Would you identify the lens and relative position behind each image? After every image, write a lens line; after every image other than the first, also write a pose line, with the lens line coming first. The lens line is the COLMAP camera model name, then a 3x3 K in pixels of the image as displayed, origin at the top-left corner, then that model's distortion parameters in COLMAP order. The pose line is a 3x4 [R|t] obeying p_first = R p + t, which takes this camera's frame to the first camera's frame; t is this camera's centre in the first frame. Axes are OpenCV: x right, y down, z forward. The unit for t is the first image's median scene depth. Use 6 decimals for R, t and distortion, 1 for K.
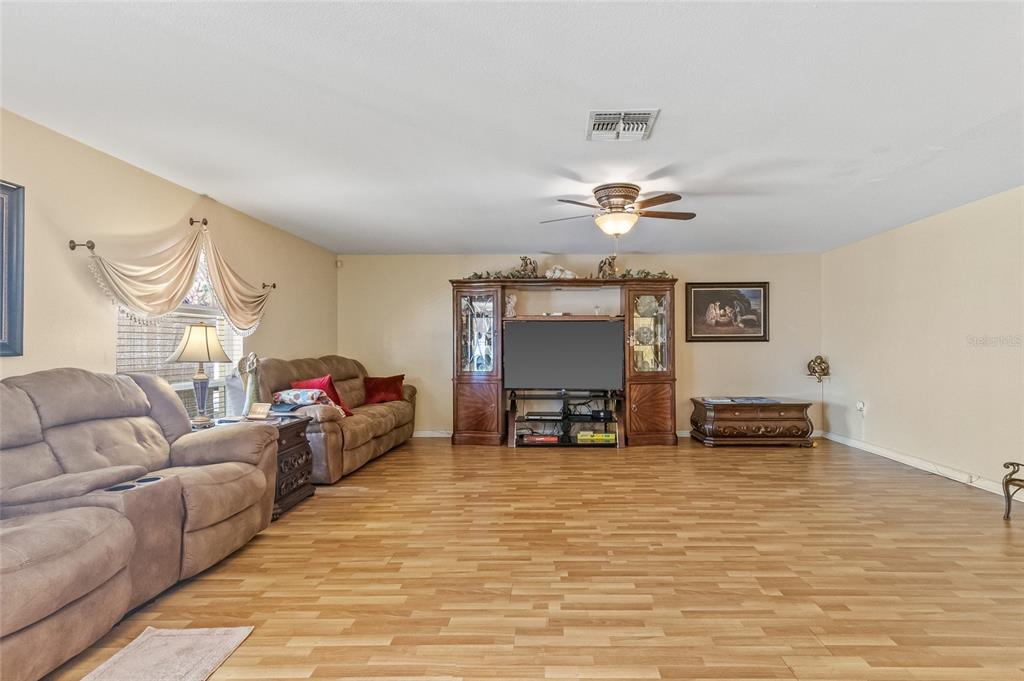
lens RADIAL K [[487.0, 0, 542.0], [0, 487.0, 341.6], [0, 0, 1]] dist [0.003193, 0.000139]
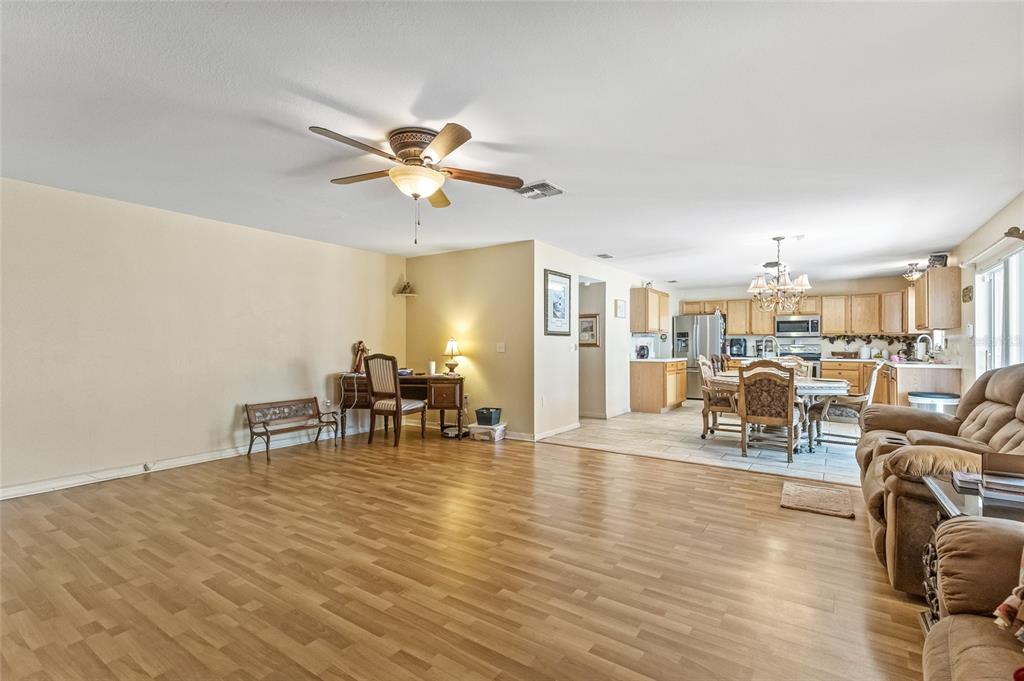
lens RADIAL K [[473.6, 0, 514.4], [0, 473.6, 343.2], [0, 0, 1]] dist [0.005656, -0.000052]
pose [[-0.828866, 0.003936, 0.559433, -0.471413], [-0.003273, 0.999924, -0.011884, 0.026890], [-0.559438, -0.011682, -0.828790, 1.820133]]
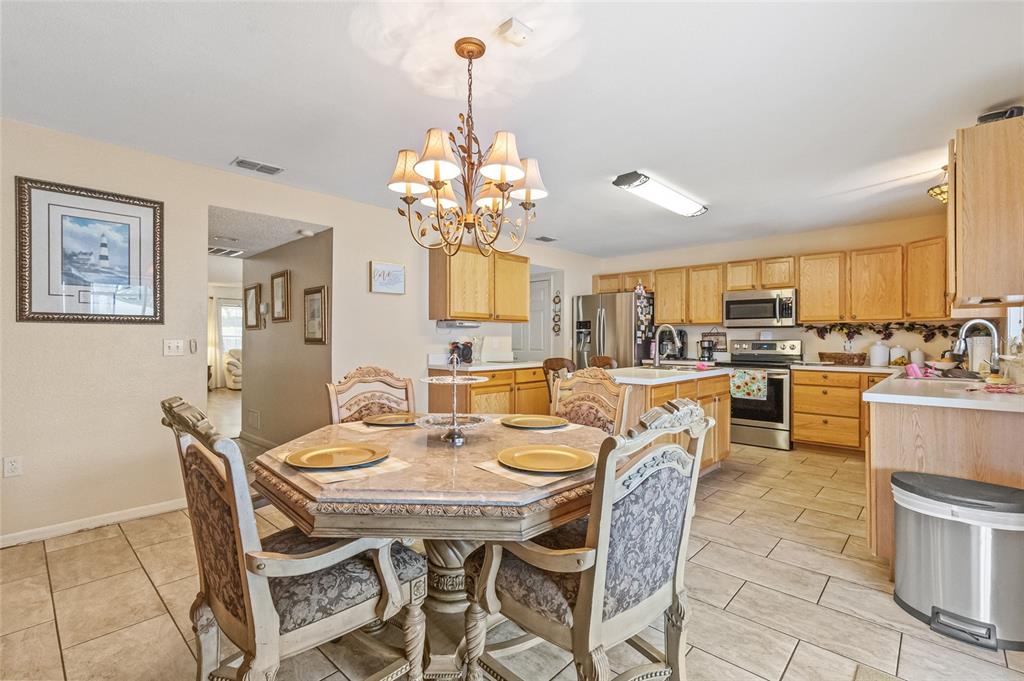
lens RADIAL K [[459.5, 0, 512.0], [0, 459.5, 340.5], [0, 0, 1]] dist [0.003259, 0.000113]
pose [[-0.735002, -0.000464, 0.678065, -0.744715], [-0.005198, 0.999974, -0.004950, 0.009589], [-0.678045, -0.007163, -0.734986, 0.308701]]
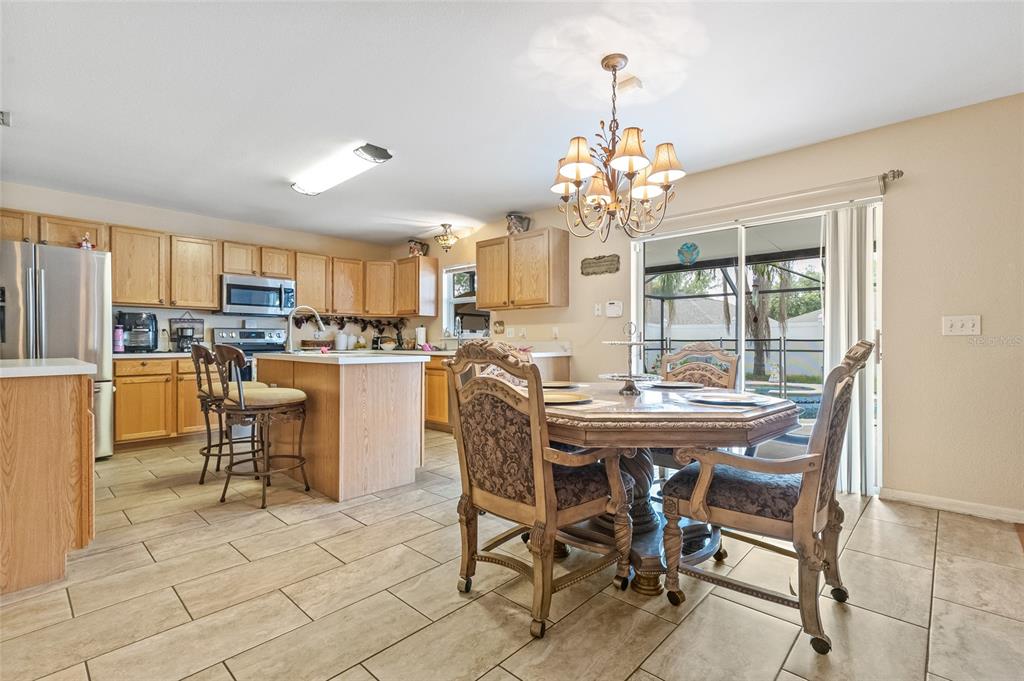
lens RADIAL K [[473.6, 0, 514.4], [0, 473.6, 343.2], [0, 0, 1]] dist [0.005656, -0.000052]
pose [[-0.672818, 0.006908, -0.739775, 0.332324], [0.007769, 0.999967, 0.002271, 0.050653], [0.739767, -0.004219, -0.672850, 0.280132]]
